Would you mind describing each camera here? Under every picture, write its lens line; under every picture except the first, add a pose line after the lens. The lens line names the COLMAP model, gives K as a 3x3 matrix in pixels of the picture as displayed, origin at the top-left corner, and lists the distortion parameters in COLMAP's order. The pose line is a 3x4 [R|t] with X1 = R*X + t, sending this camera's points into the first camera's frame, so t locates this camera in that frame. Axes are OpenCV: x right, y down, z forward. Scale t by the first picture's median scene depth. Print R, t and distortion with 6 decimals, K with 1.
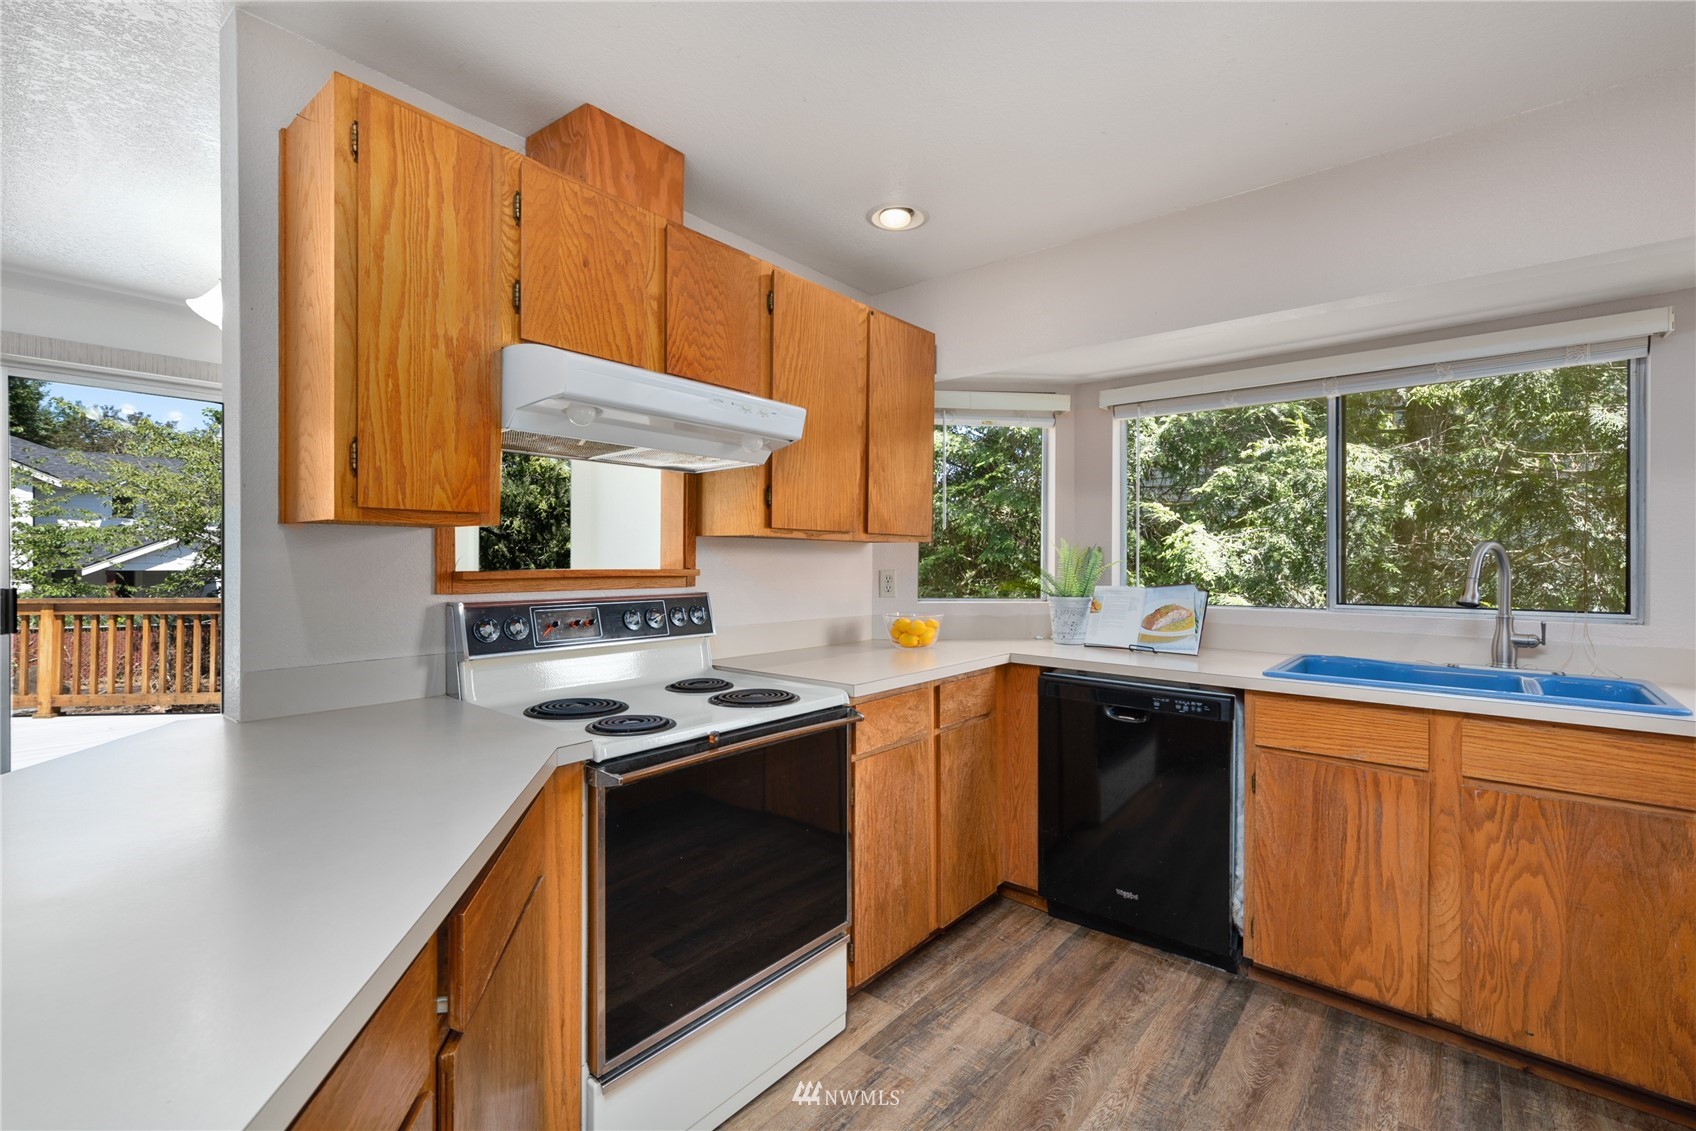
lens RADIAL K [[736.1, 0, 848.0], [0, 736.1, 565.5], [0, 0, 1]] dist [0.002032, 0.000300]
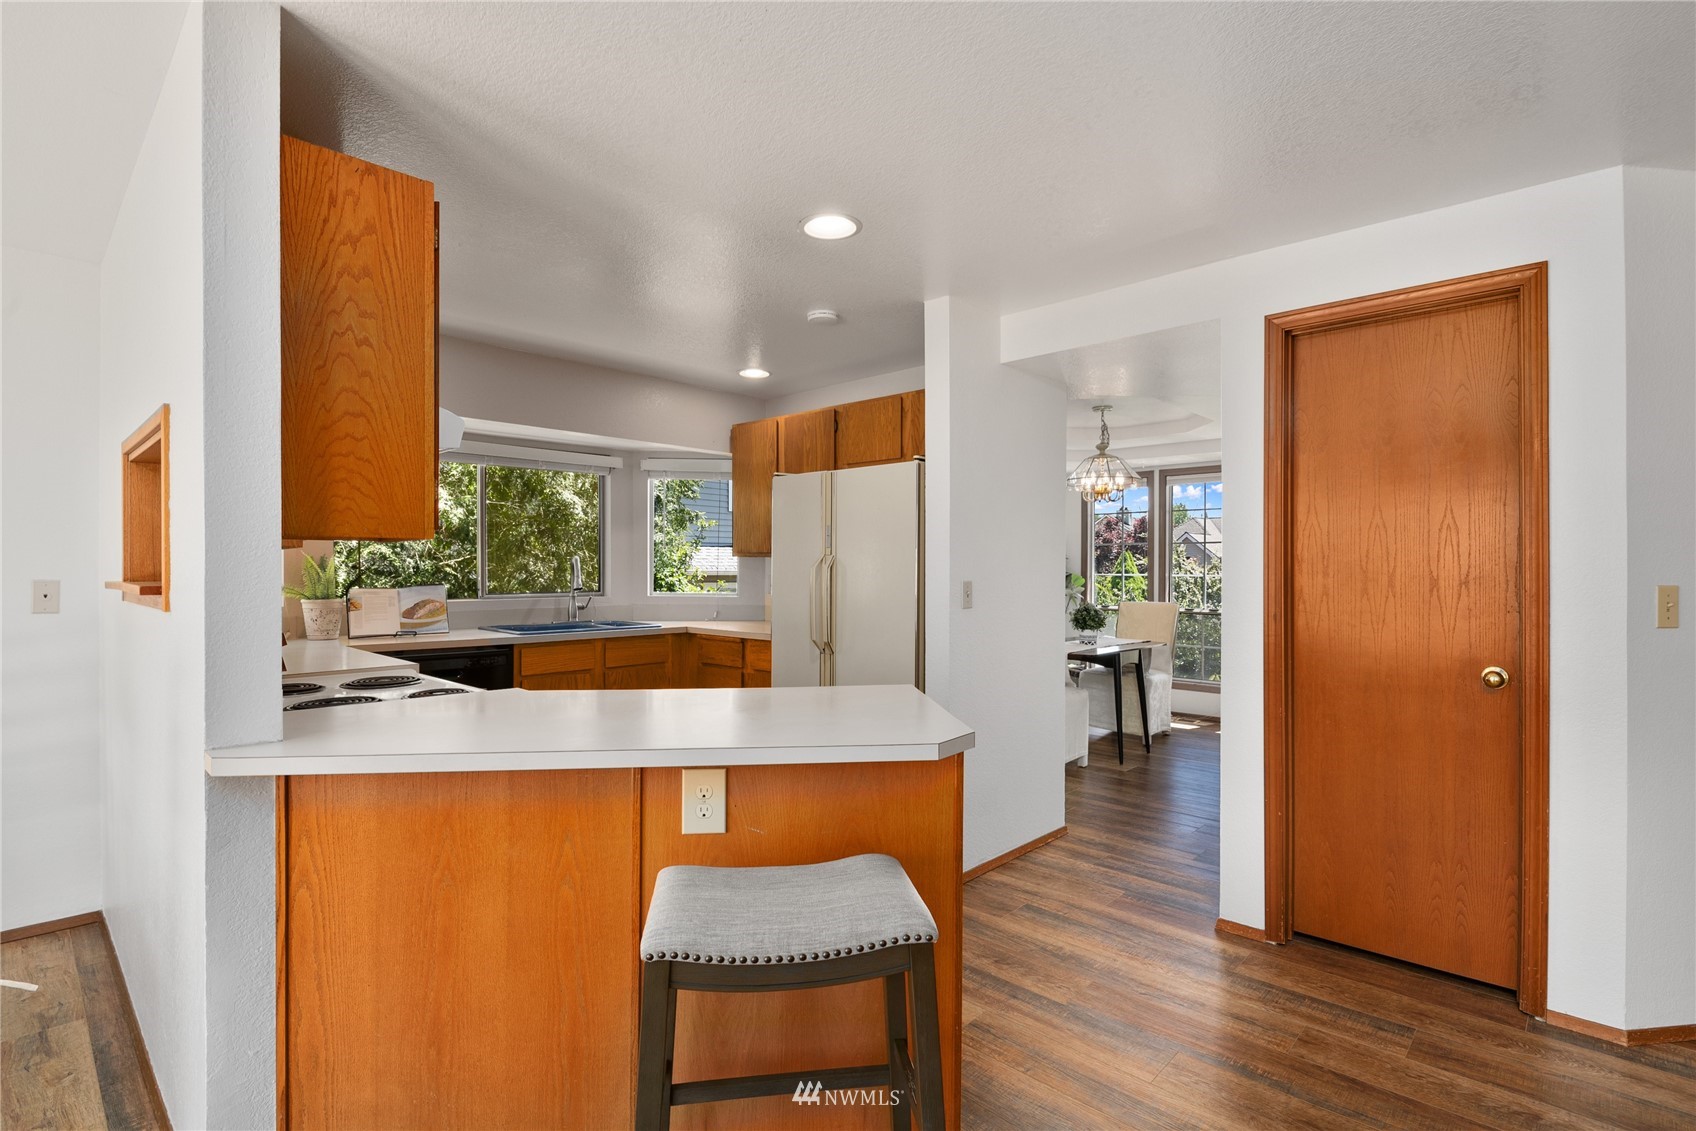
lens RADIAL K [[807.2, 0, 840.0], [0, 807.2, 565.2], [0, 0, 1]] dist [-0.001667, -0.000144]
pose [[0.056230, -0.002873, 0.998414, -1.234828], [0.002857, 0.999992, 0.002716, -0.017162], [-0.998414, 0.002700, 0.056238, 0.146105]]
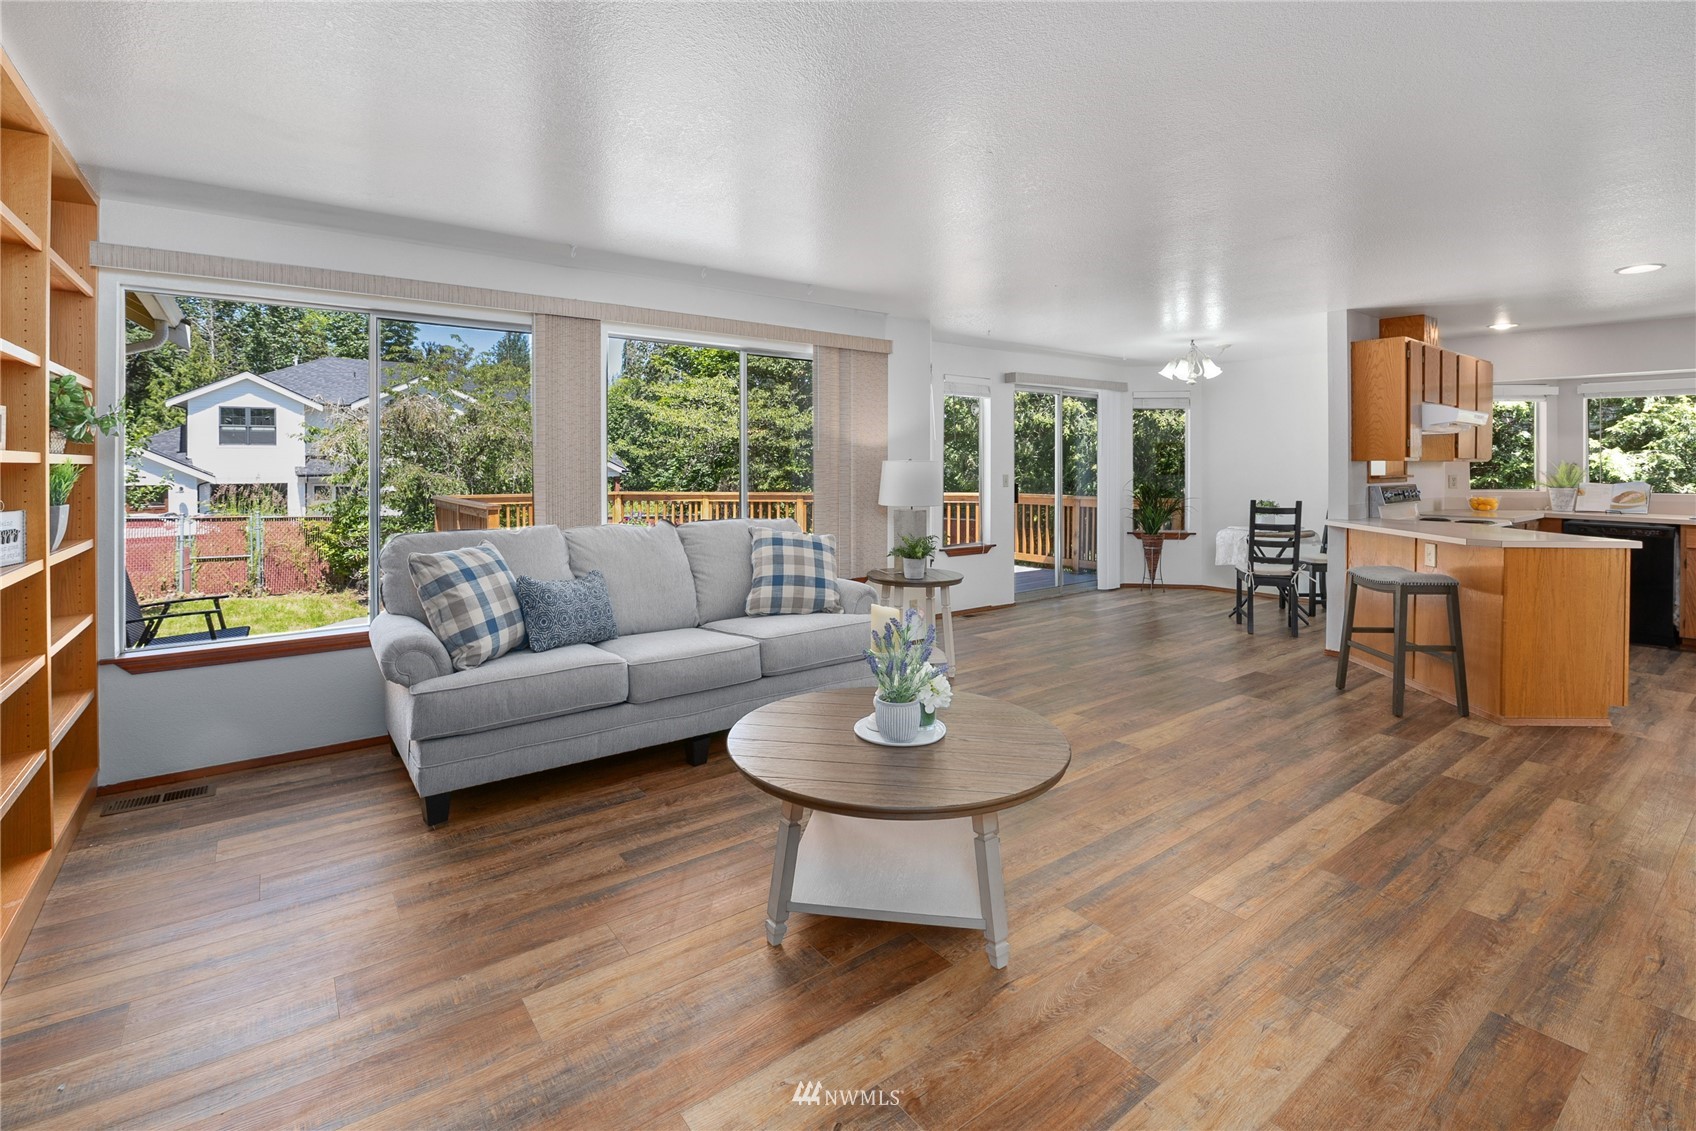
lens RADIAL K [[770.5, 0, 837.9], [0, 770.5, 469.9], [0, 0, 1]] dist [-0.018836, -0.001638]
pose [[0.973092, -0.003891, -0.230385, -1.536822], [0.004382, 0.999989, 0.001621, -0.027009], [0.230377, -0.002587, 0.973098, -1.966426]]
